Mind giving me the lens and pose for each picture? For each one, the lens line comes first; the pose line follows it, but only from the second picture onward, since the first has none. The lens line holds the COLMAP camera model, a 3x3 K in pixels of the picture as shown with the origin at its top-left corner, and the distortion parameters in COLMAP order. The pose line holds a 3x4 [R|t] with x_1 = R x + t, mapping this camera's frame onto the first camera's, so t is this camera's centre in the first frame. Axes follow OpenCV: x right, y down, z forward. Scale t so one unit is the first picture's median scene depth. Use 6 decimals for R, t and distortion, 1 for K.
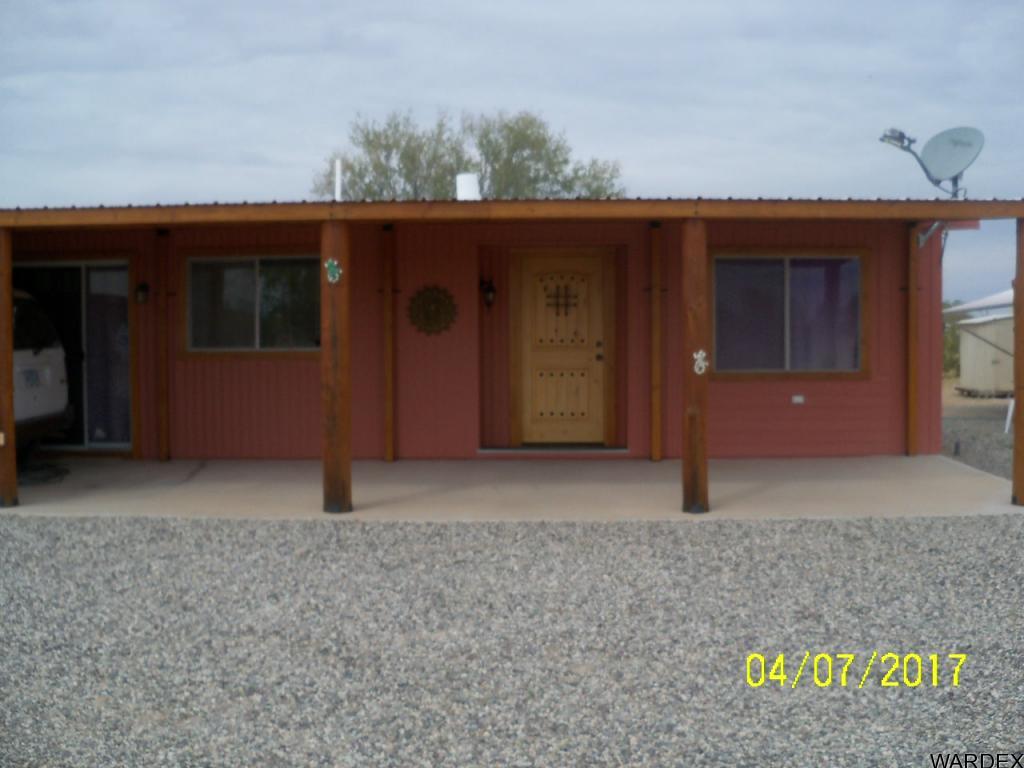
lens RADIAL K [[1036.7, 0, 514.5], [0, 1036.7, 356.8], [0, 0, 1]] dist [-0.212745, 0.218344]
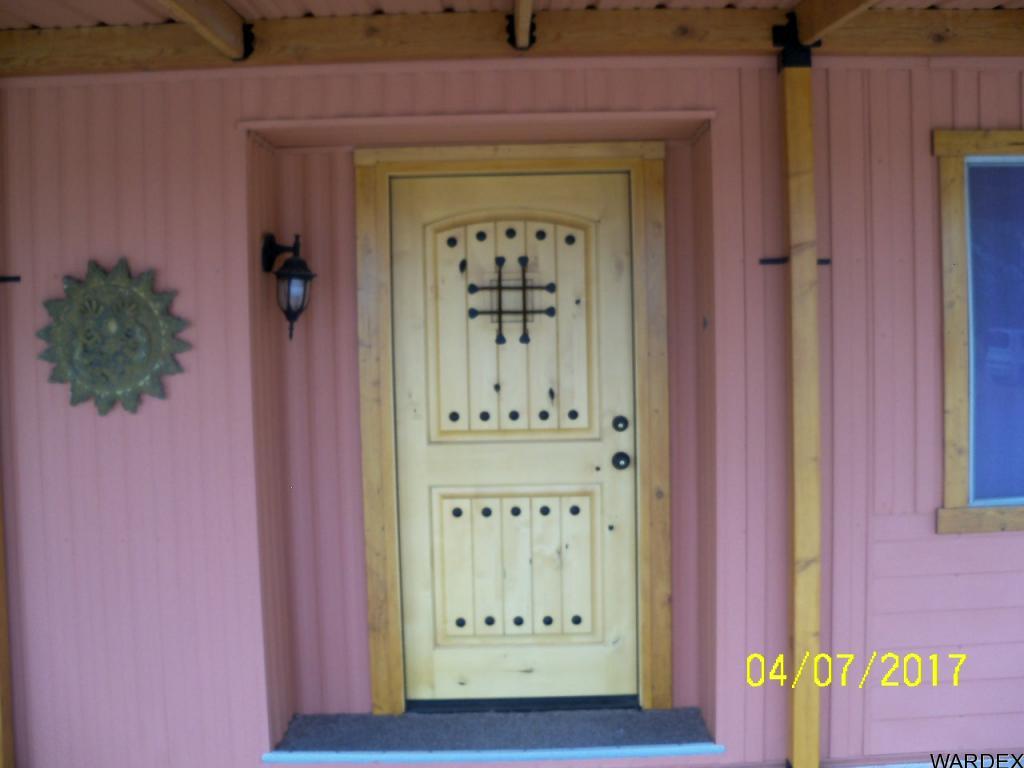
lens RADIAL K [[1036.7, 0, 514.5], [0, 1036.7, 356.8], [0, 0, 1]] dist [-0.212745, 0.218344]
pose [[0.998734, -0.017603, 0.047118, 0.030032], [0.017595, 0.999845, 0.000589, -0.035395], [-0.047121, 0.000240, 0.998889, 0.654917]]
